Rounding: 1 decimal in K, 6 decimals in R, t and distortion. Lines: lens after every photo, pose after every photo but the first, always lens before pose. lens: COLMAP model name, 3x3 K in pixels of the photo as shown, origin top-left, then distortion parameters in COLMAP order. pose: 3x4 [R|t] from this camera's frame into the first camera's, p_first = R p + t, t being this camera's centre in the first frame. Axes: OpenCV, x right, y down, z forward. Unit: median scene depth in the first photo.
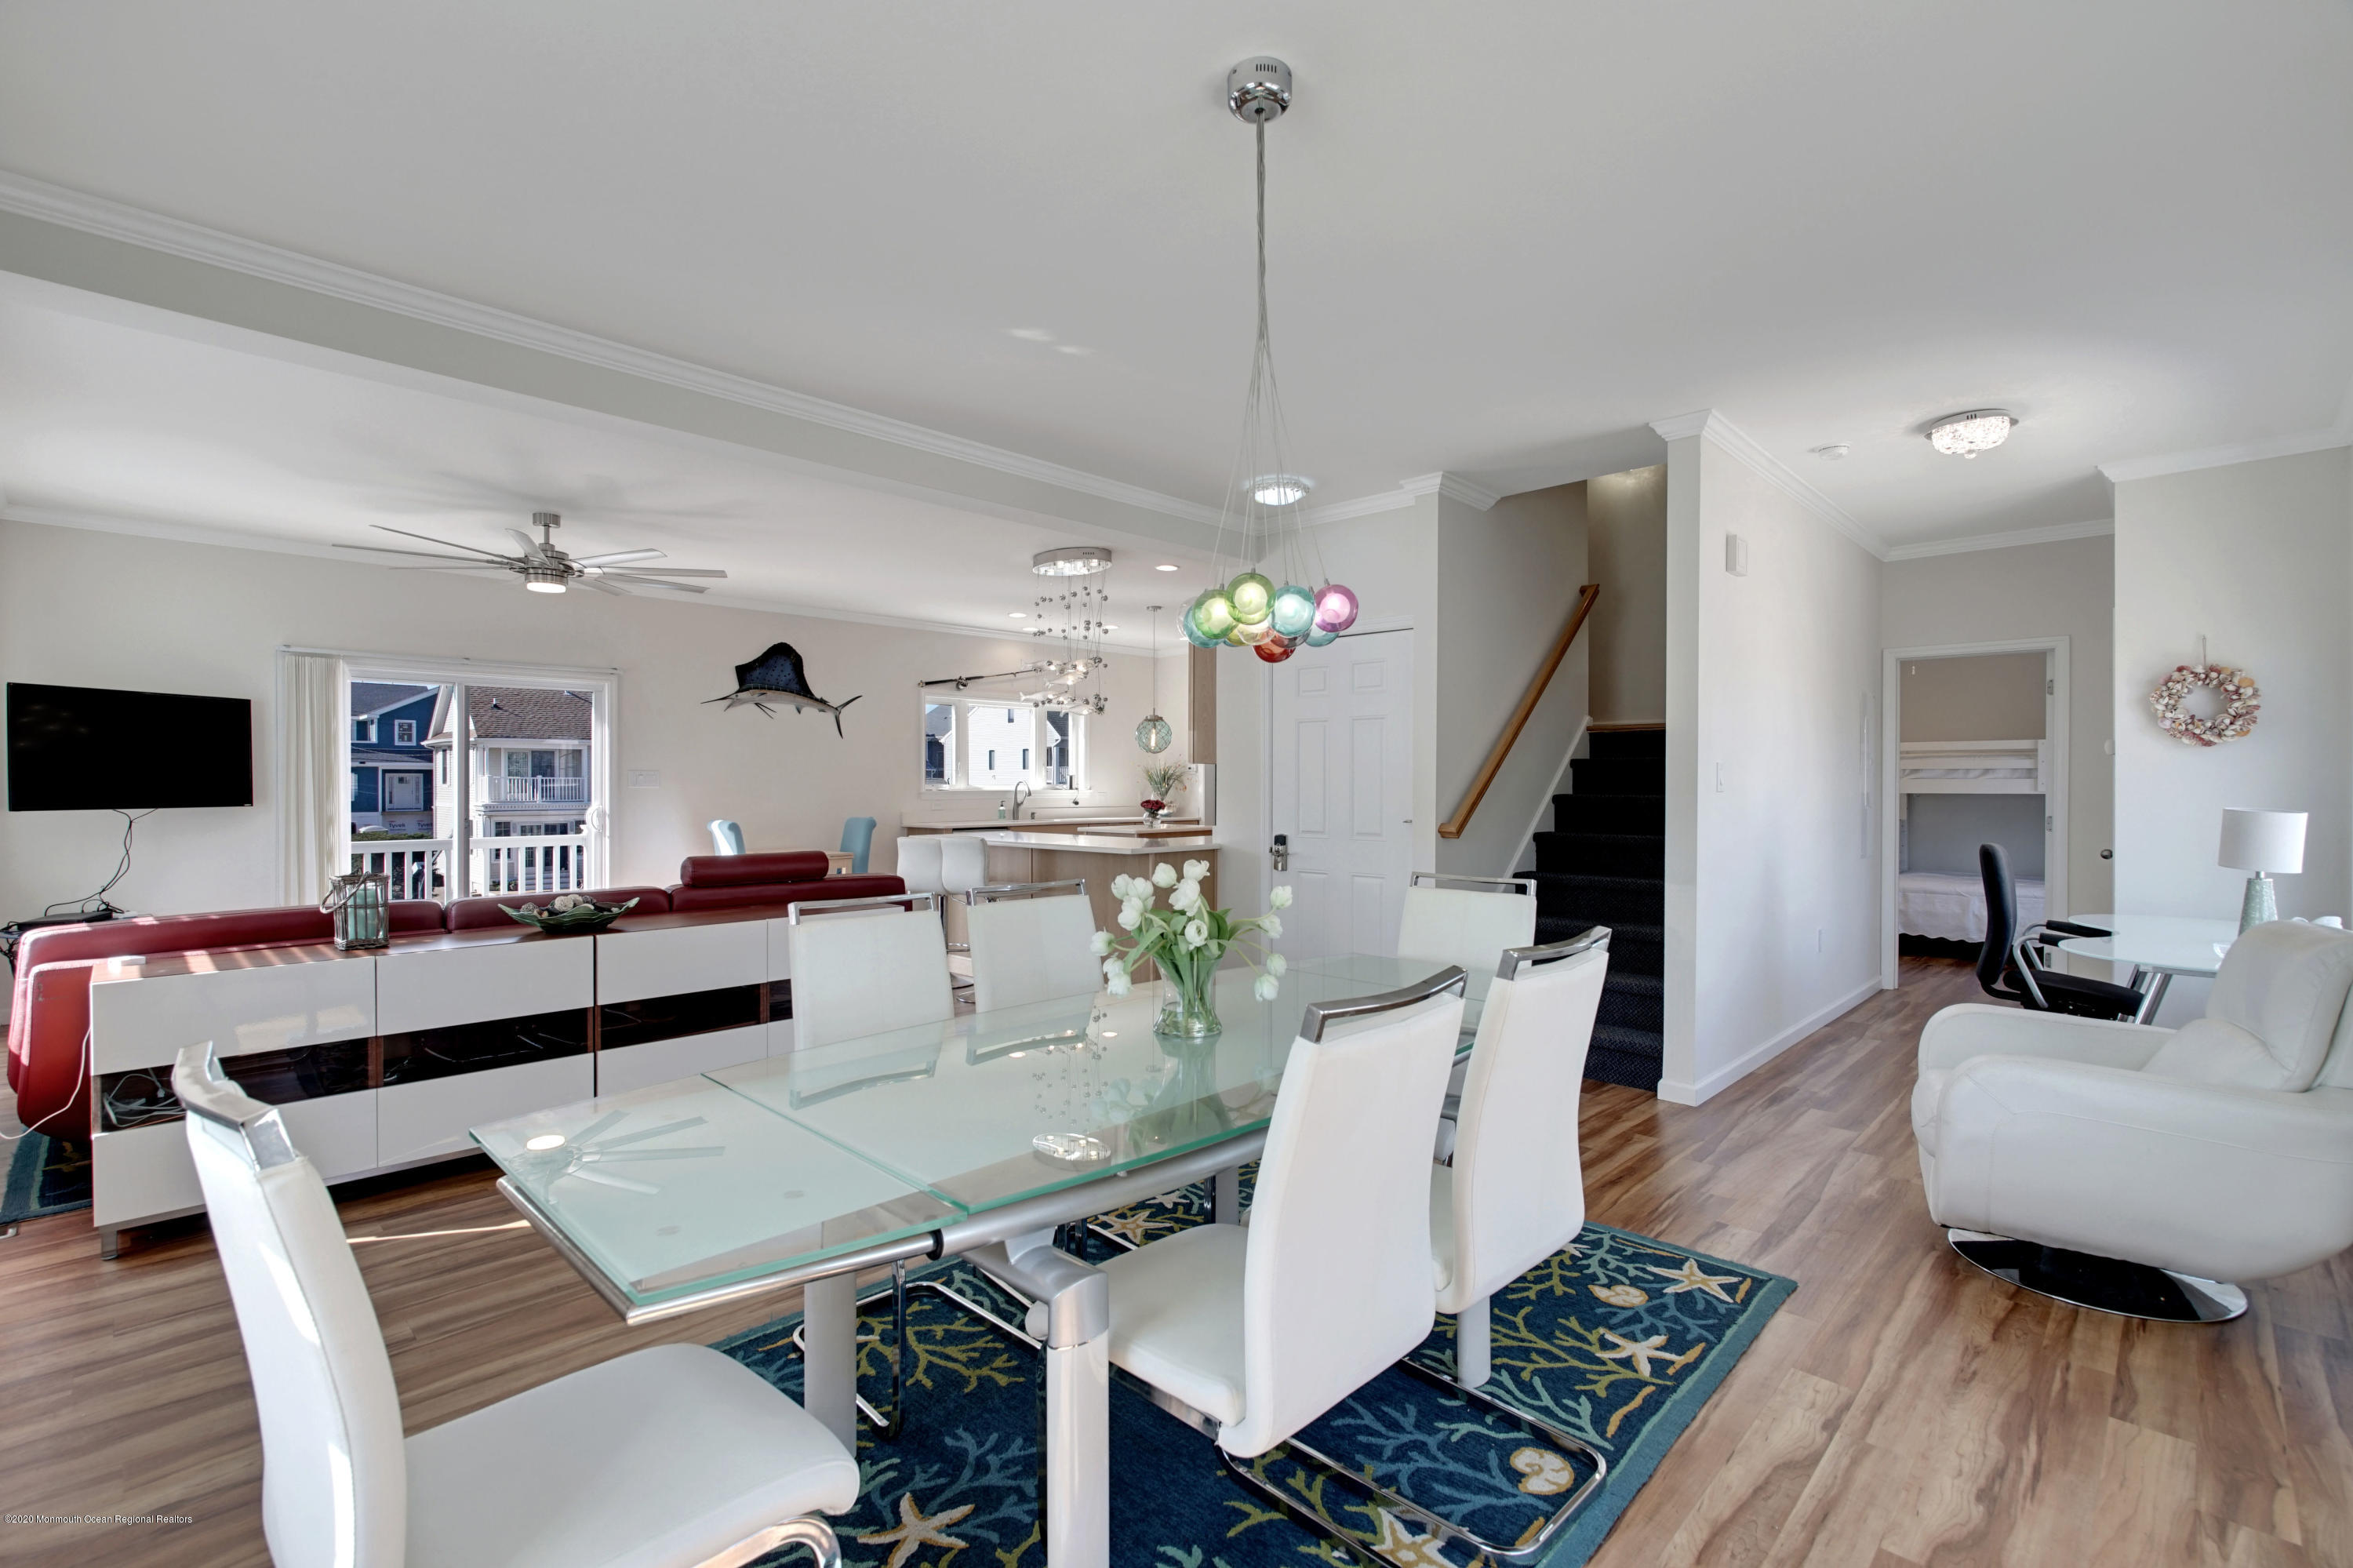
lens RADIAL K [[1054.2, 0, 1175.9], [0, 1054.2, 786.6], [0, 0, 1]] dist [-0.005849, 0.002433]
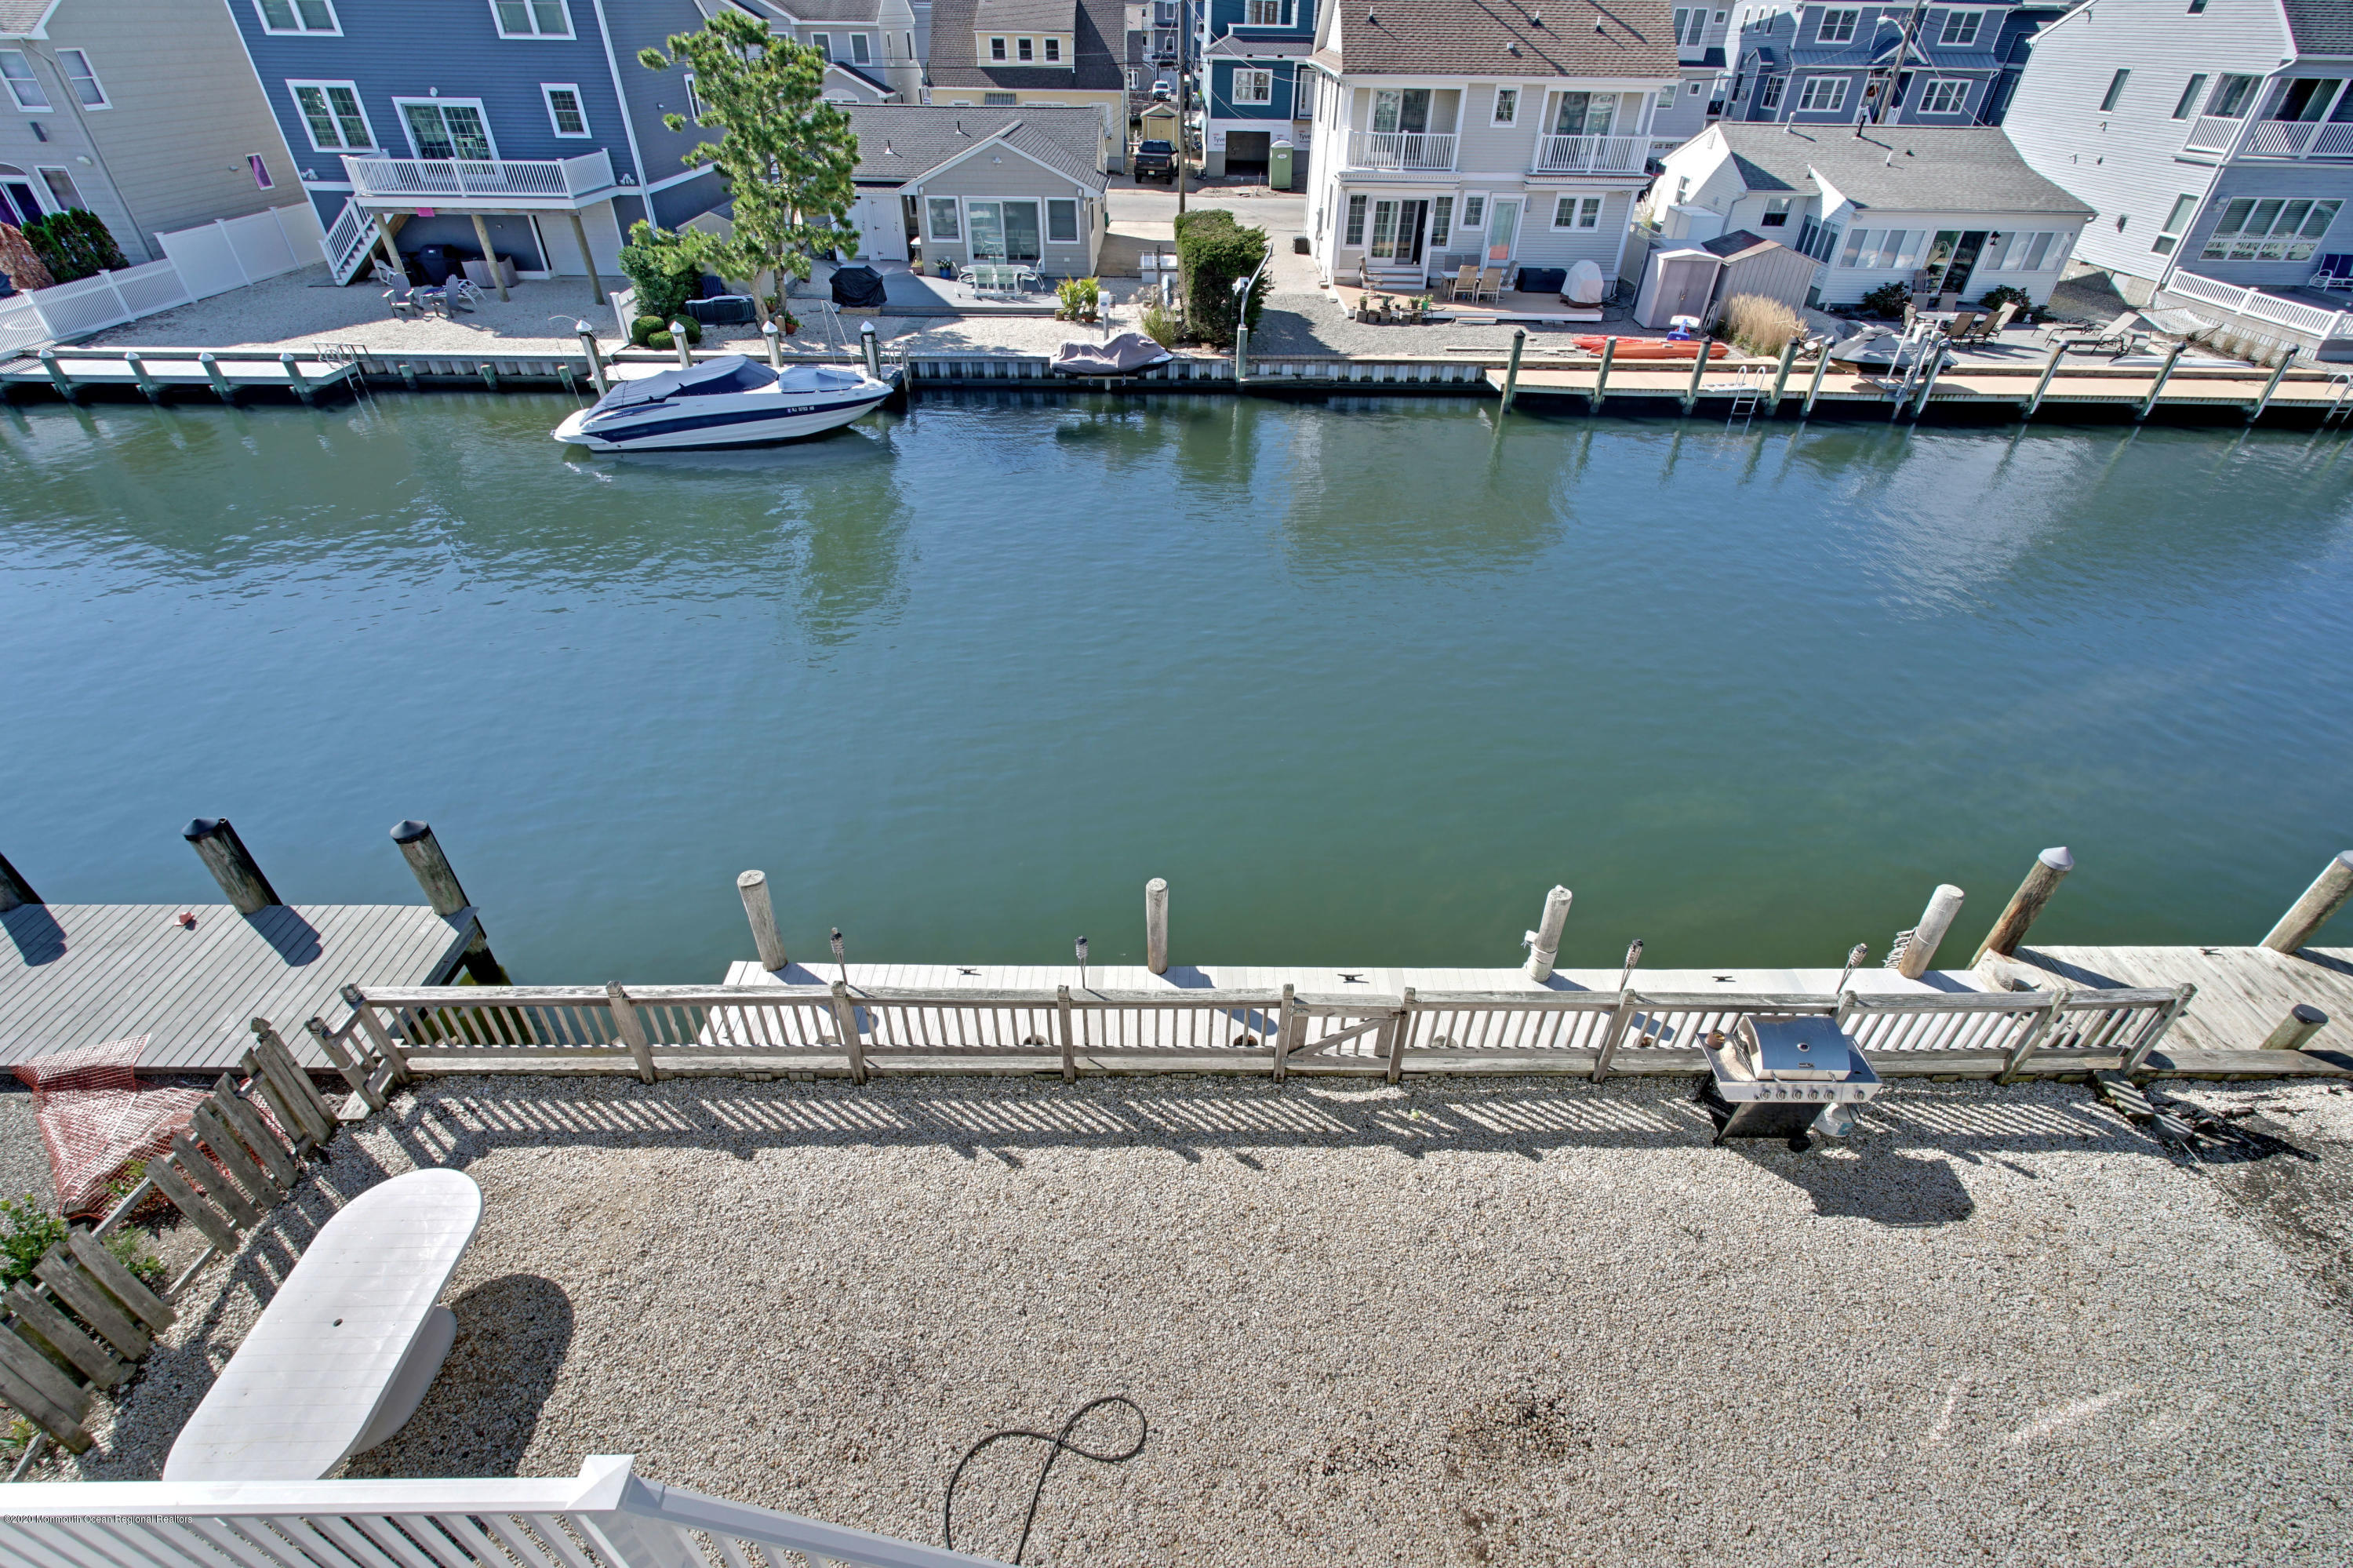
lens RADIAL K [[1054.2, 0, 1176.7], [0, 1054.2, 788.3], [0, 0, 1]] dist [-0.005849, 0.002433]
pose [[0.704167, 0.432323, -0.563246, -0.344000], [-0.018642, 0.804249, 0.594000, -0.364712], [0.709789, -0.407775, 0.574385, 1.077607]]
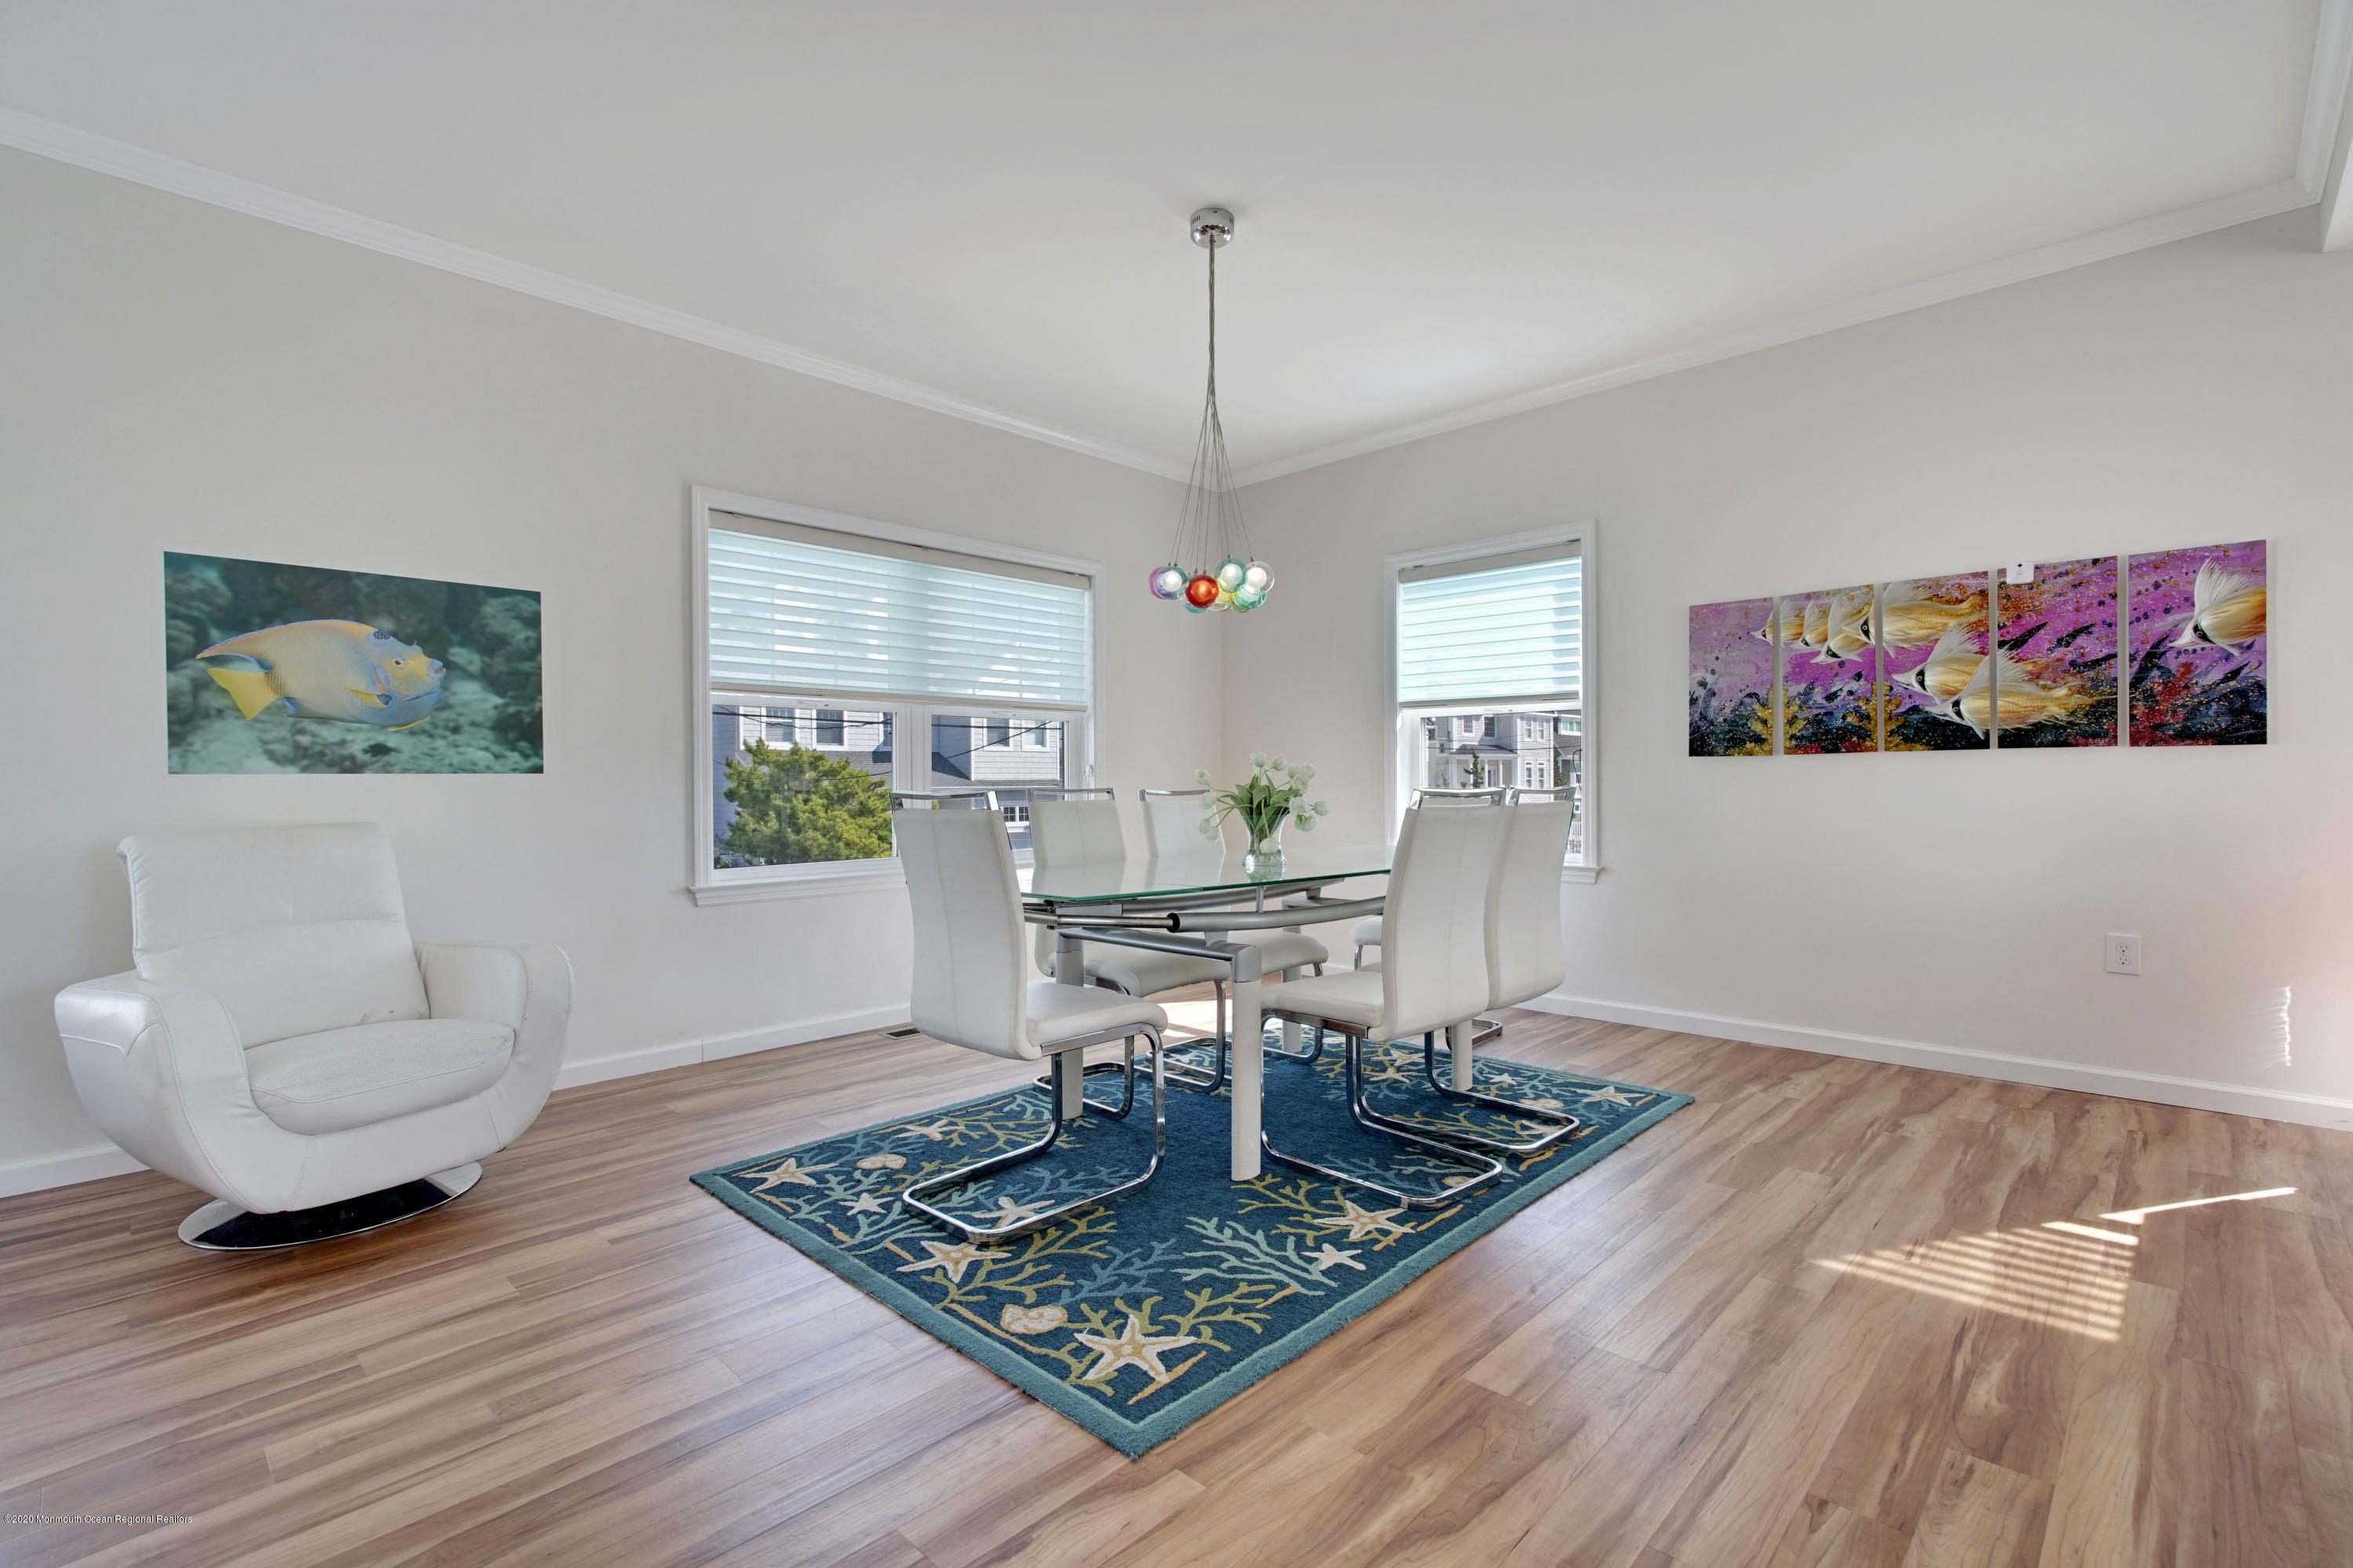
lens RADIAL K [[1054.2, 0, 1177.8], [0, 1054.2, 789.5], [0, 0, 1]] dist [-0.005849, 0.002433]
pose [[-0.999987, 0.003912, -0.003200, 0.038040], [0.003878, 0.999935, 0.010688, 0.028119], [0.003241, 0.010676, -0.999938, 0.666920]]
